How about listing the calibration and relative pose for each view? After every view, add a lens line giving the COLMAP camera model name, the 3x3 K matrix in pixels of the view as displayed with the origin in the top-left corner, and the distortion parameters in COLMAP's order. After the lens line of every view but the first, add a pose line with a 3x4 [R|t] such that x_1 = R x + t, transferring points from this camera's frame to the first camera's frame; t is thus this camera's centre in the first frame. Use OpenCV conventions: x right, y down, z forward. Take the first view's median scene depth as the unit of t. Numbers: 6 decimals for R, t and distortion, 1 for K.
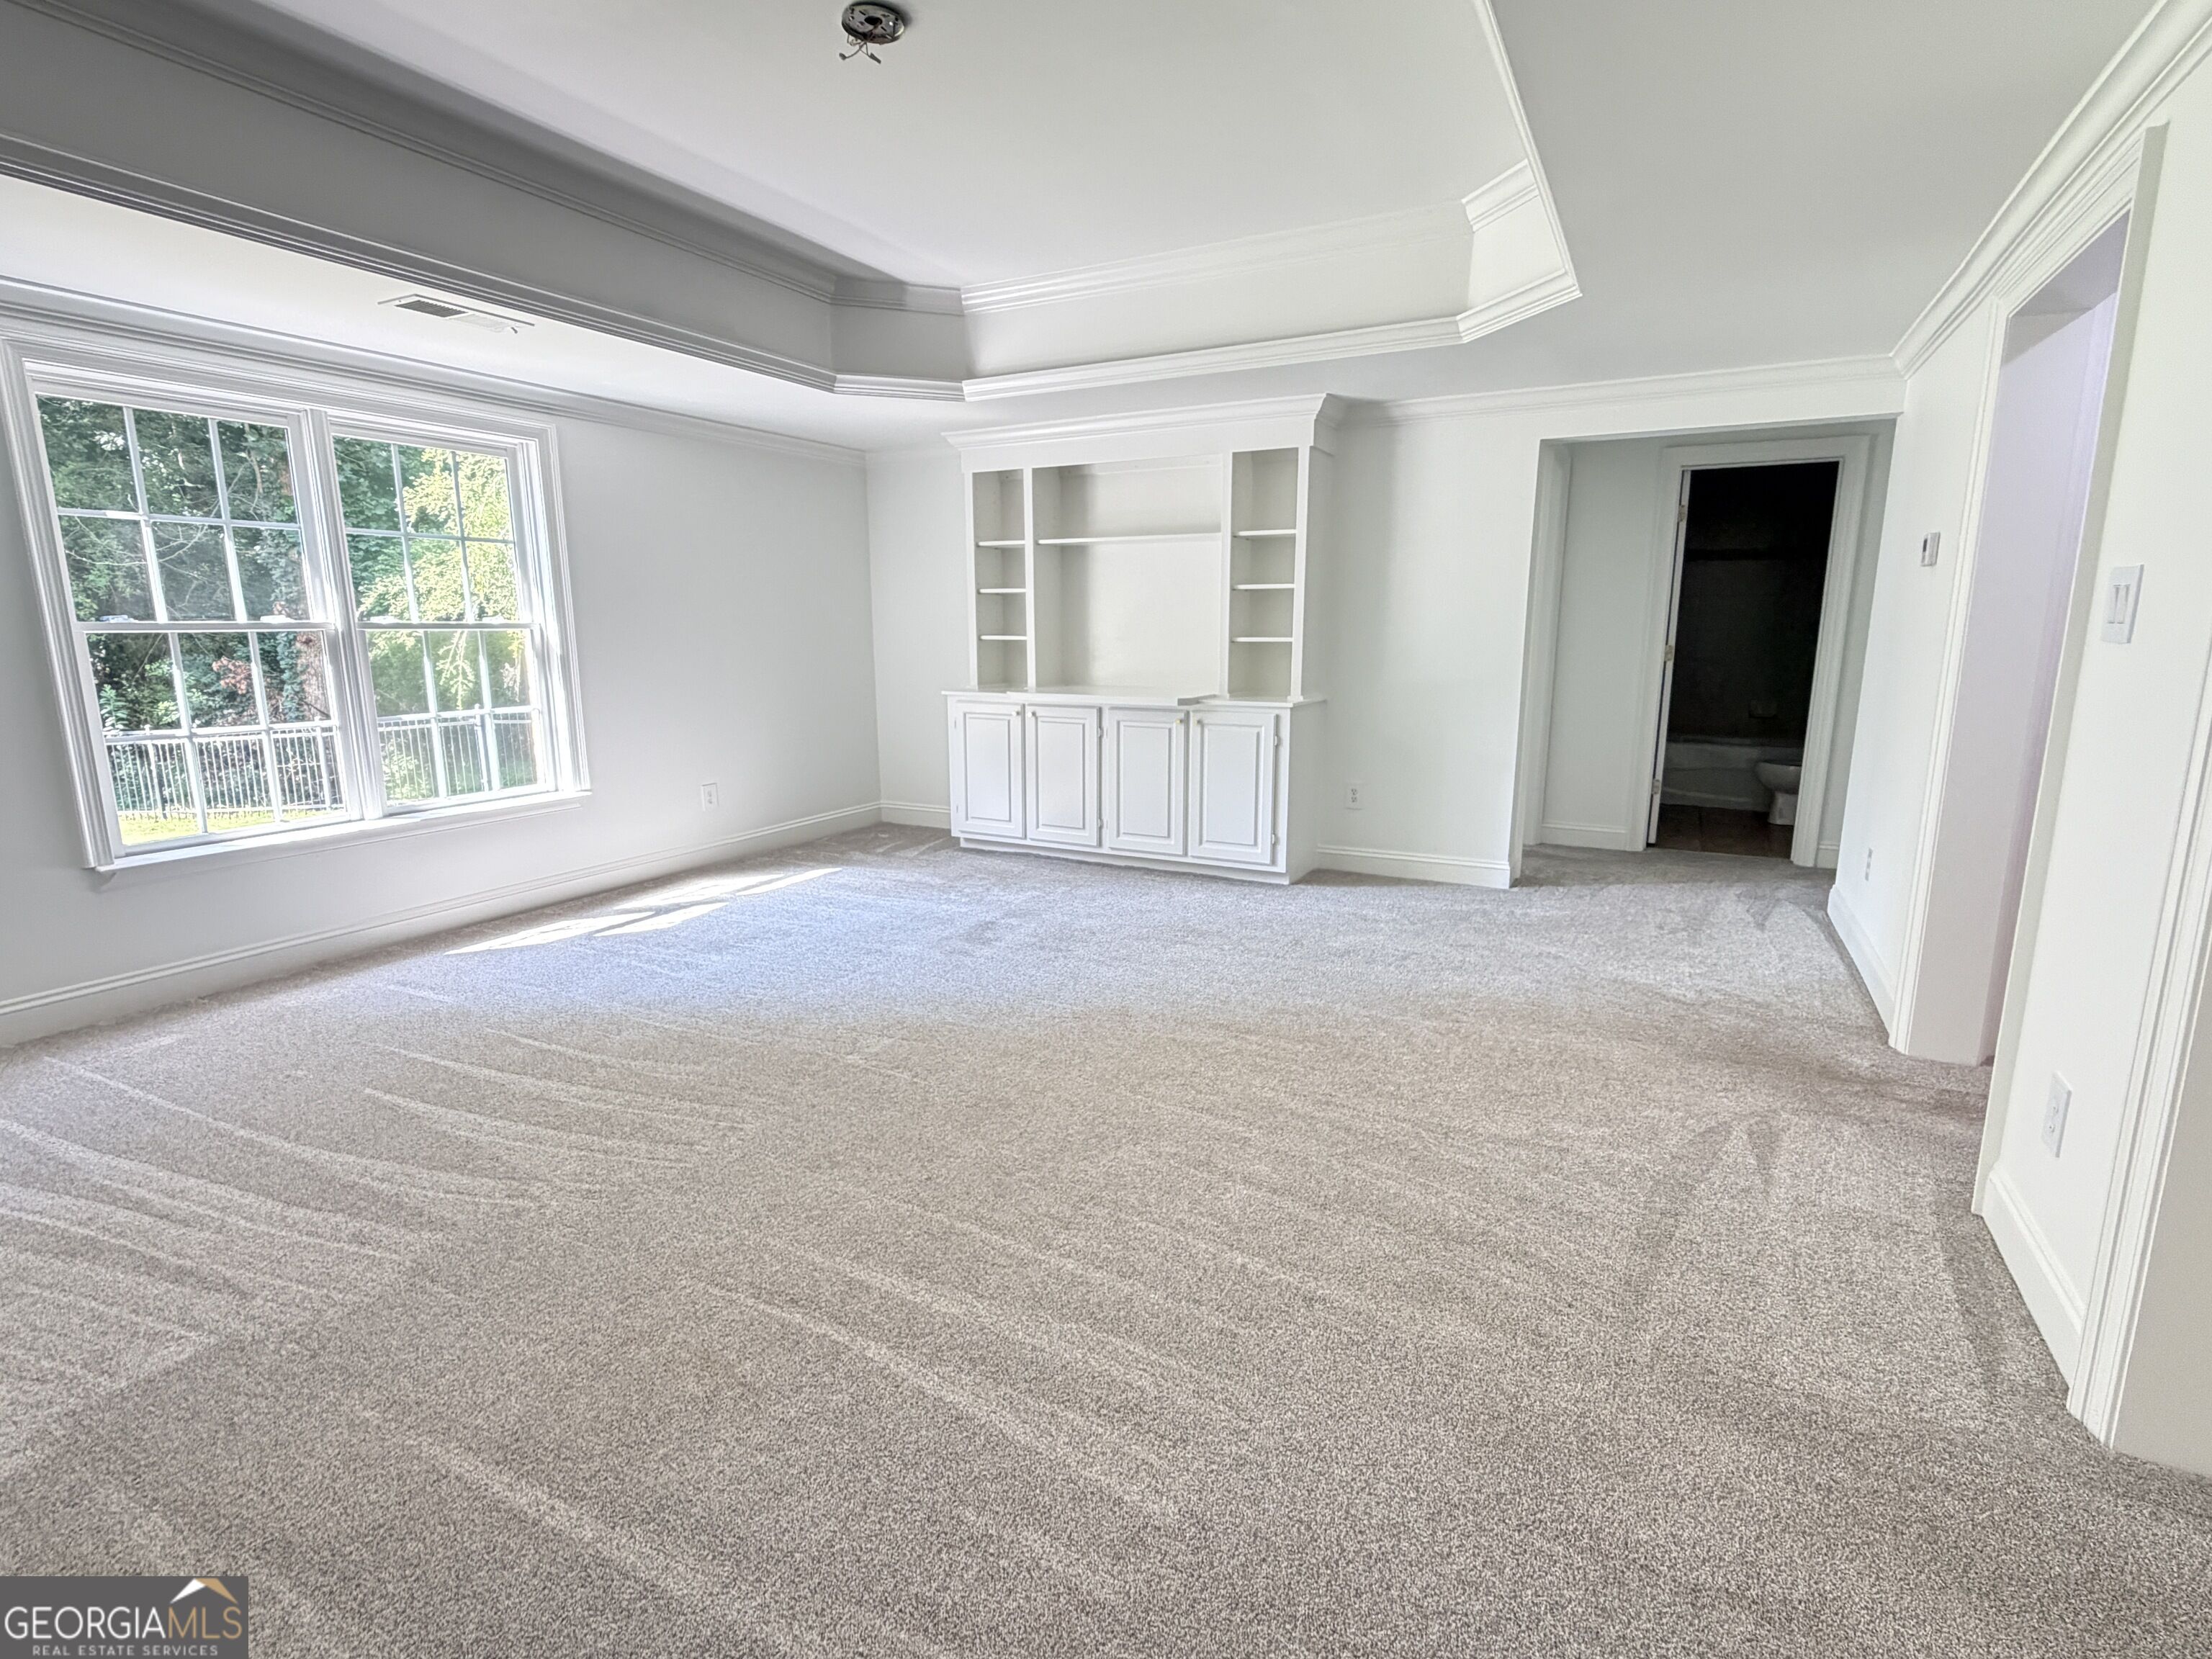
lens RADIAL K [[1083.7, 0, 1103.0], [0, 1083.7, 828.9], [0, 0, 1]] dist [0.004738, -0.002059]
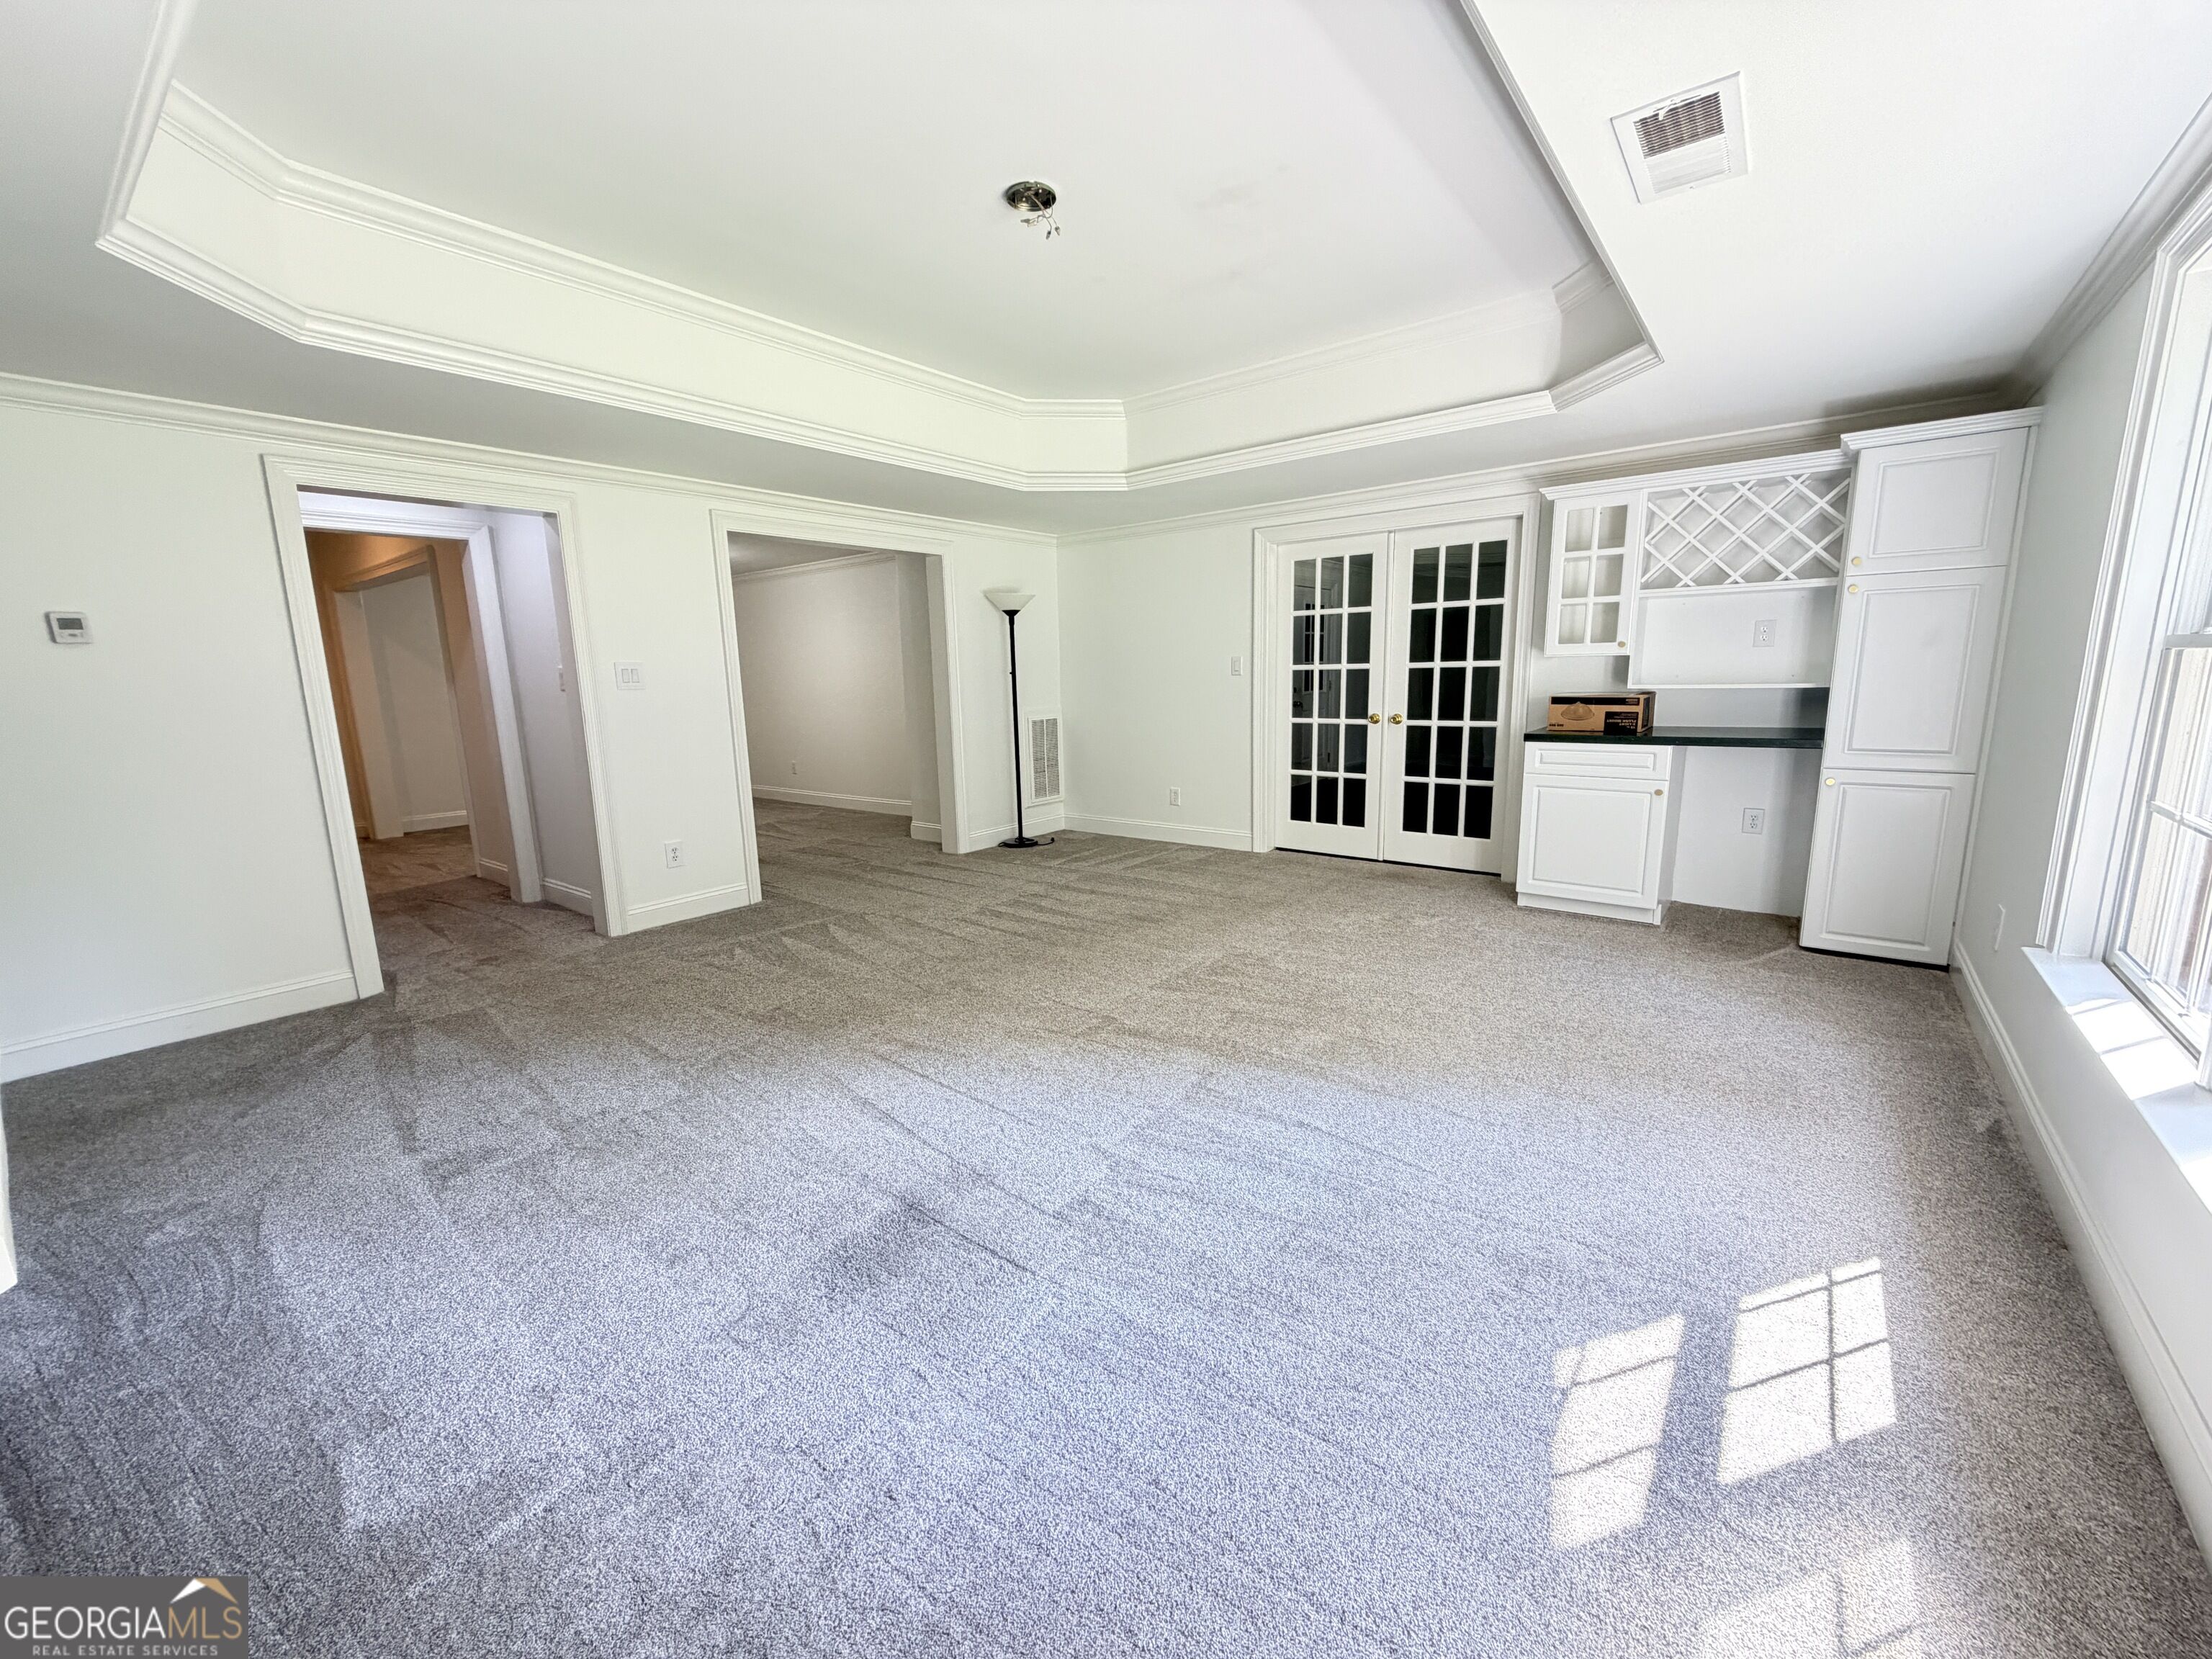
lens RADIAL K [[879.8, 0, 1101.5], [0, 879.8, 830.4], [0, 0, 1]] dist [-0.000806, 0.000154]
pose [[-0.983522, -0.001380, 0.180785, -0.339808], [0.064019, 0.932519, 0.355401, -0.288853], [-0.169076, 0.361118, -0.917064, 1.536135]]
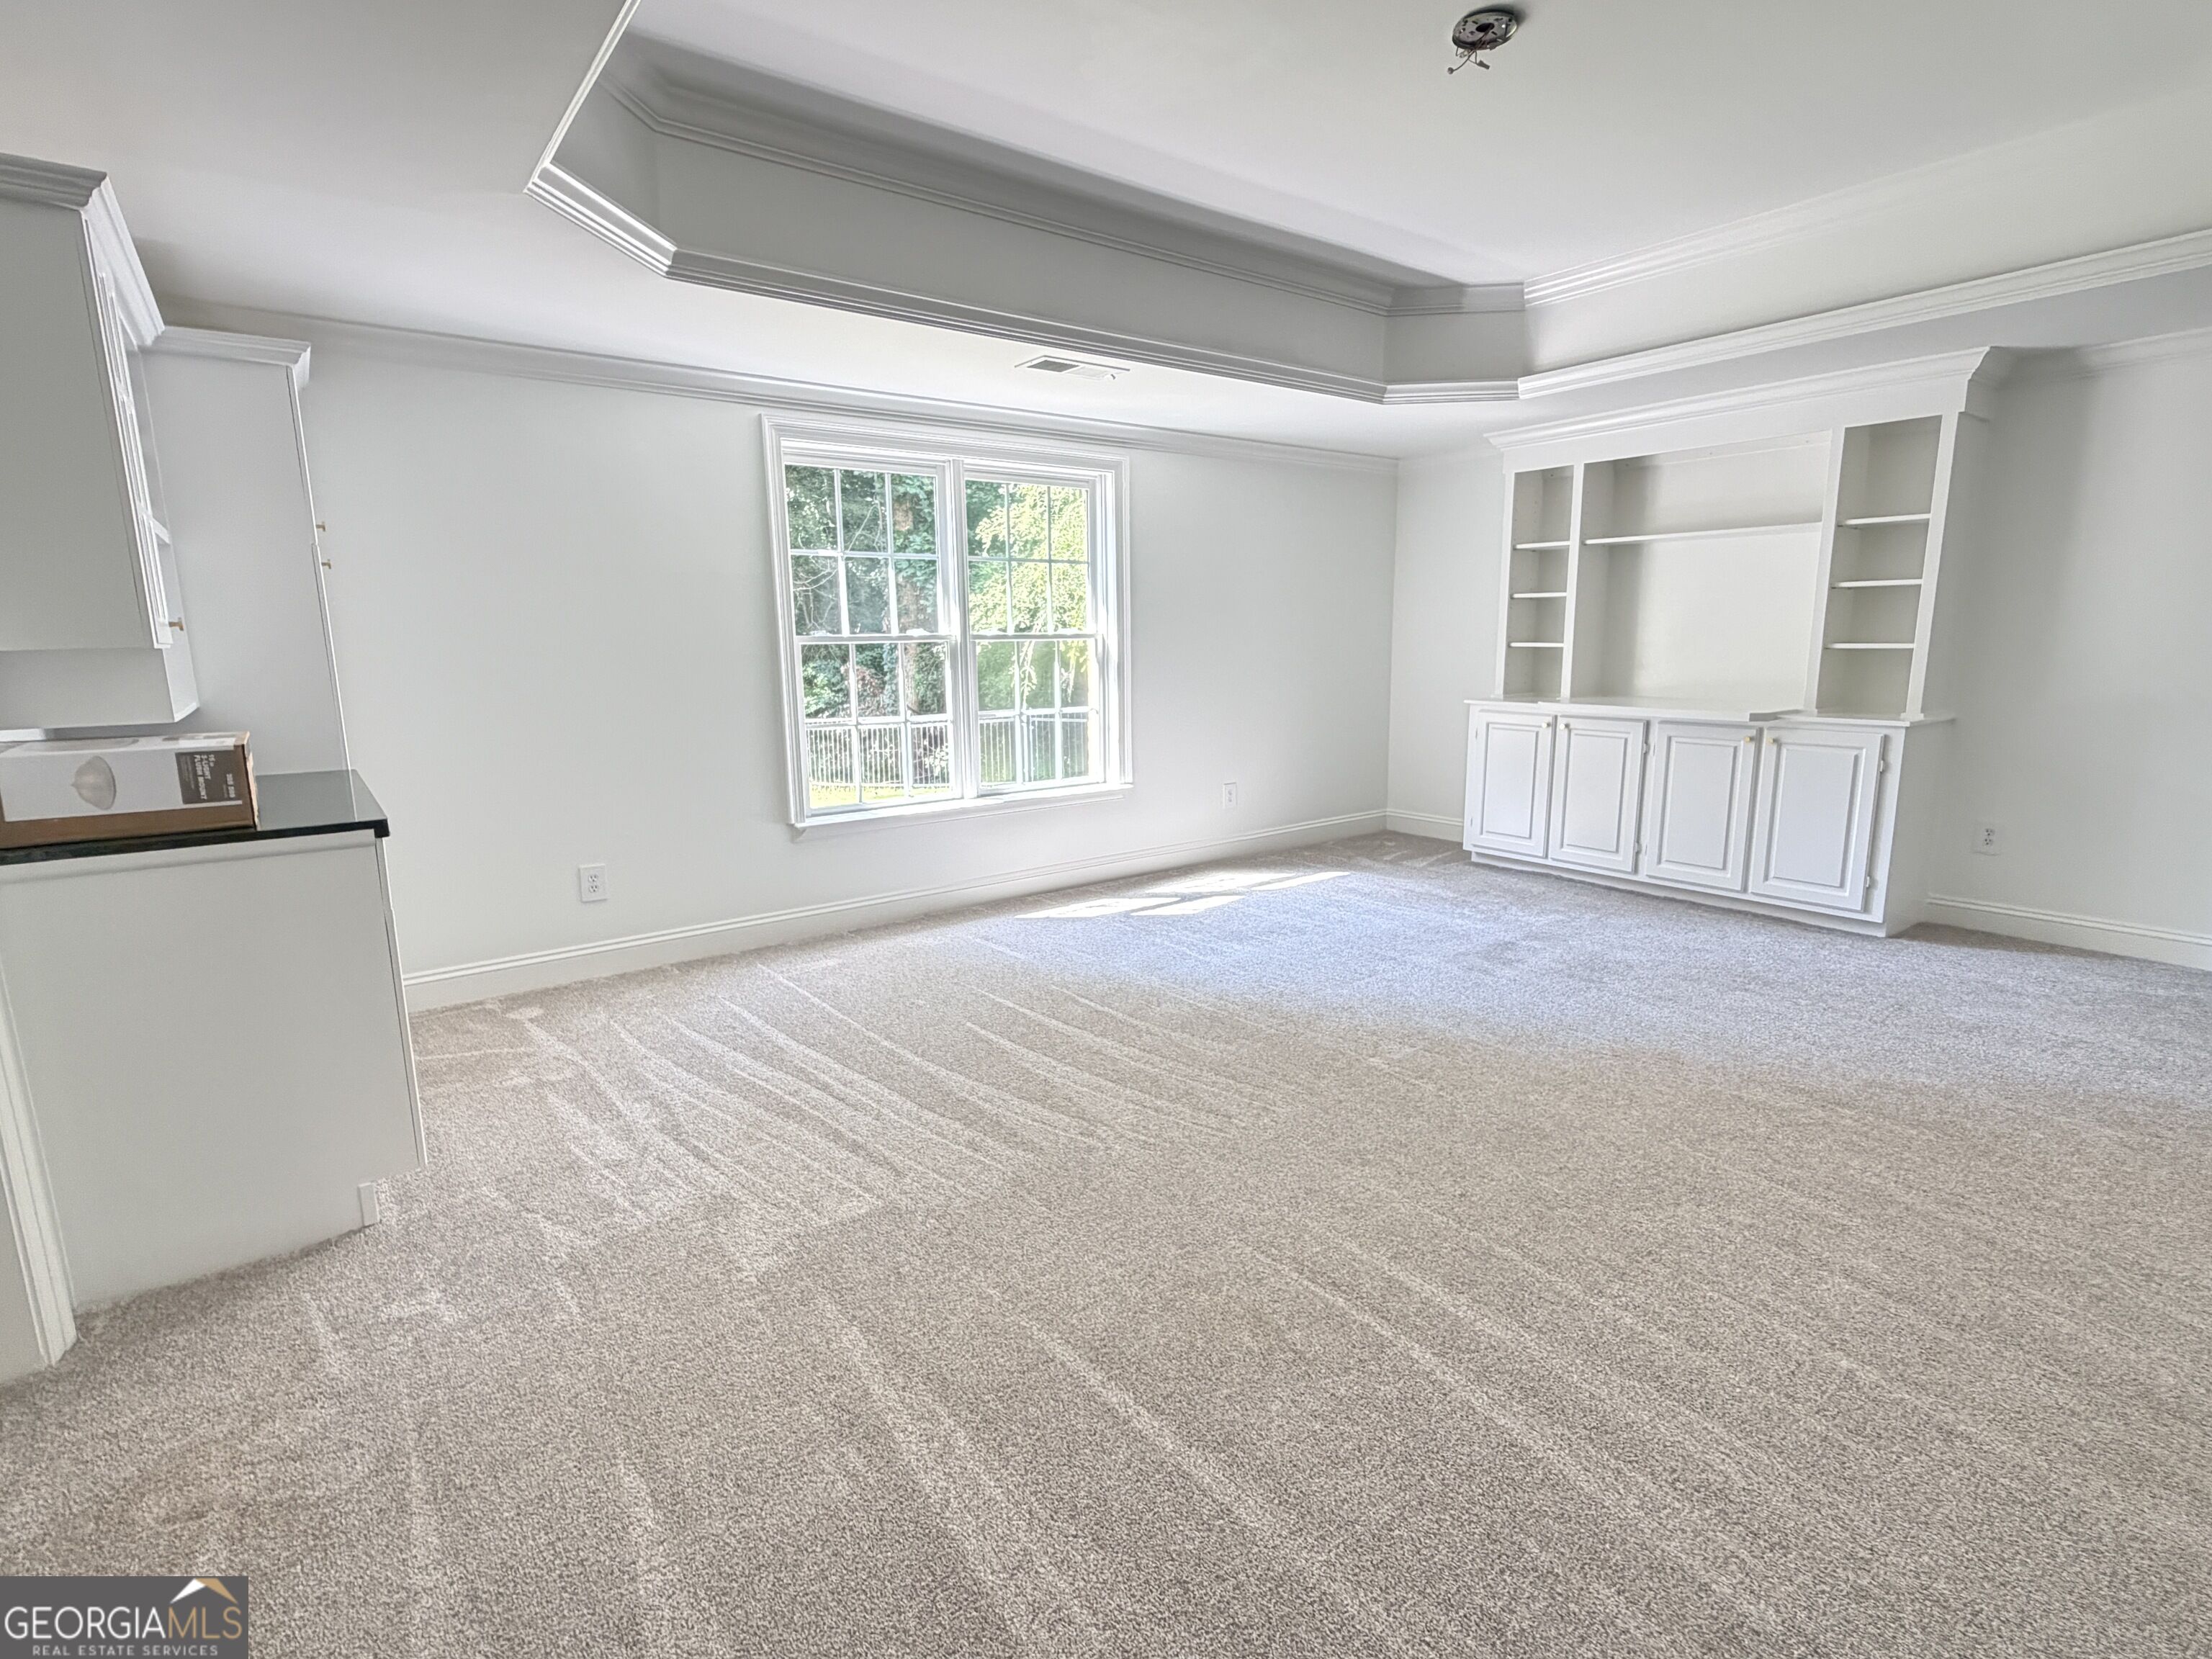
lens RADIAL K [[1083.7, 0, 1105.3], [0, 1083.7, 828.3], [0, 0, 1]] dist [0.004738, -0.002059]
pose [[0.906834, 0.067599, -0.416032, -0.044127], [-0.070391, 0.997482, 0.008643, 0.003090], [0.415569, 0.021447, 0.909309, -0.024450]]
